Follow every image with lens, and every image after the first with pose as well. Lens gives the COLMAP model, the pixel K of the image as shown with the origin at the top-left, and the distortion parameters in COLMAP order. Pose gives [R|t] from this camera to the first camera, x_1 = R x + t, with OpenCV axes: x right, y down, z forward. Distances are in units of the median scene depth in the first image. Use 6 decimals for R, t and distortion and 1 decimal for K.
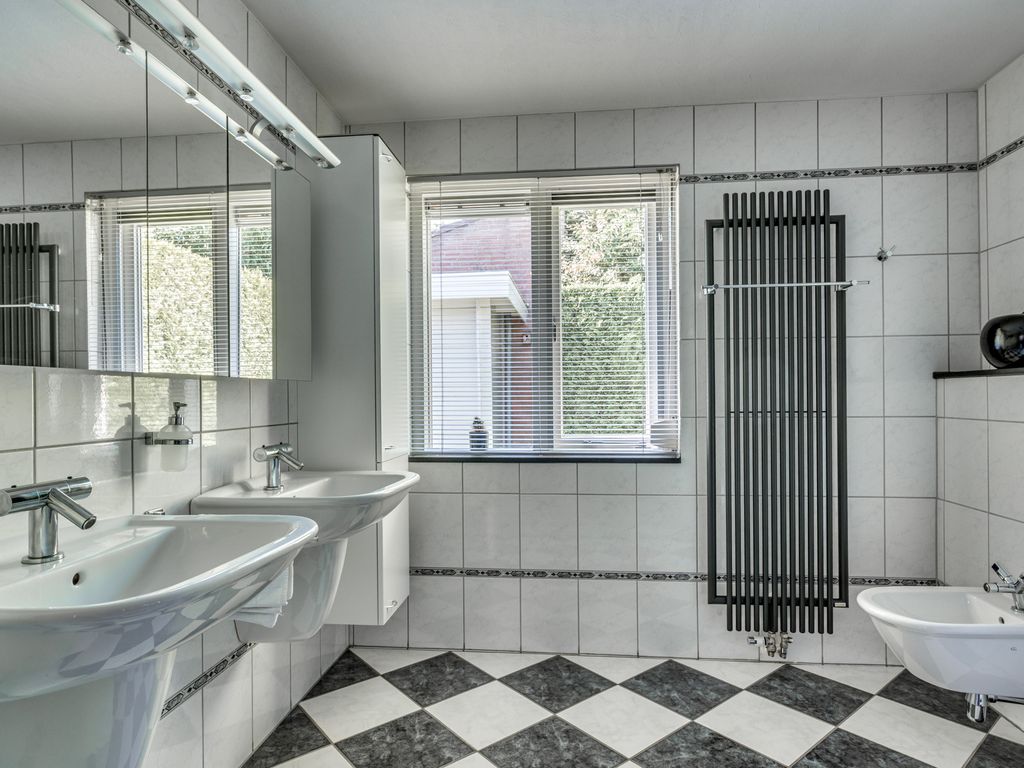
lens RADIAL K [[602.5, 0, 512.3], [0, 602.5, 394.1], [0, 0, 1]] dist [-0.002484, 0.002449]
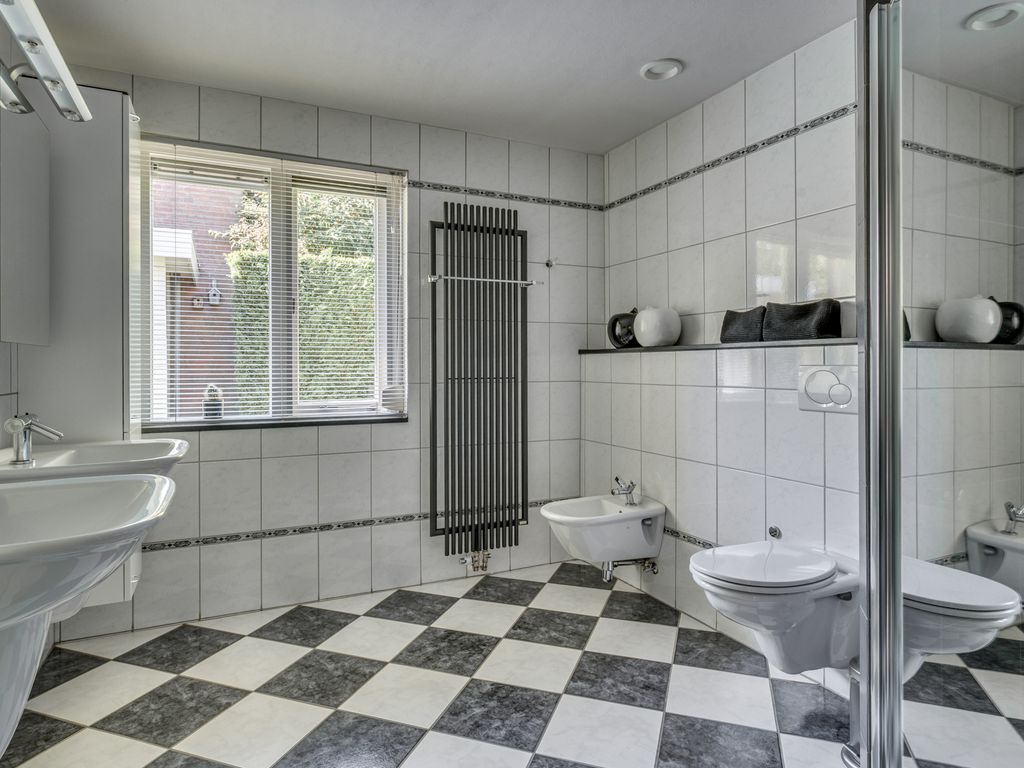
lens RADIAL K [[614.6, 0, 511.7], [0, 614.6, 360.9], [0, 0, 1]] dist [0.000133, 0.001548]
pose [[0.852962, 0.009321, 0.521890, -0.184457], [-0.005794, 0.999948, -0.008389, 0.002988], [-0.521941, 0.004132, 0.852971, -0.144152]]
